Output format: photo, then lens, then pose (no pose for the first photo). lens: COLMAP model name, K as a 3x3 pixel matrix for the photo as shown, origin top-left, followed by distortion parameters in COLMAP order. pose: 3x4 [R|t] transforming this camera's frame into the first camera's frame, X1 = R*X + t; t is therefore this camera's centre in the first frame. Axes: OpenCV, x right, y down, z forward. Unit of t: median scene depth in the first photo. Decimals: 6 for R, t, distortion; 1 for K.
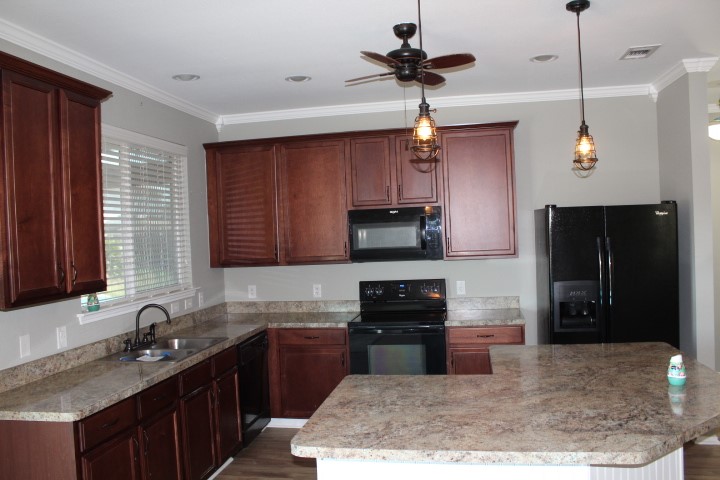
lens RADIAL K [[633.6, 0, 359.7], [0, 633.6, 217.6], [0, 0, 1]] dist [-0.067302, -0.003234]
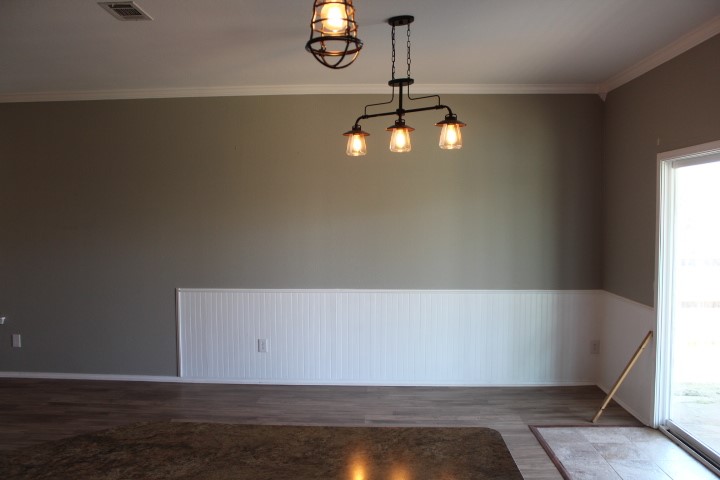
lens RADIAL K [[599.1, 0, 360.0], [0, 599.1, 240.0], [0, 0, 1]] dist [-0.154833, 0.125073]
pose [[-0.990461, 0.046073, -0.129862, 0.174733], [0.042003, 0.998542, 0.033912, 0.044158], [0.131235, 0.028134, -0.990952, 1.715688]]
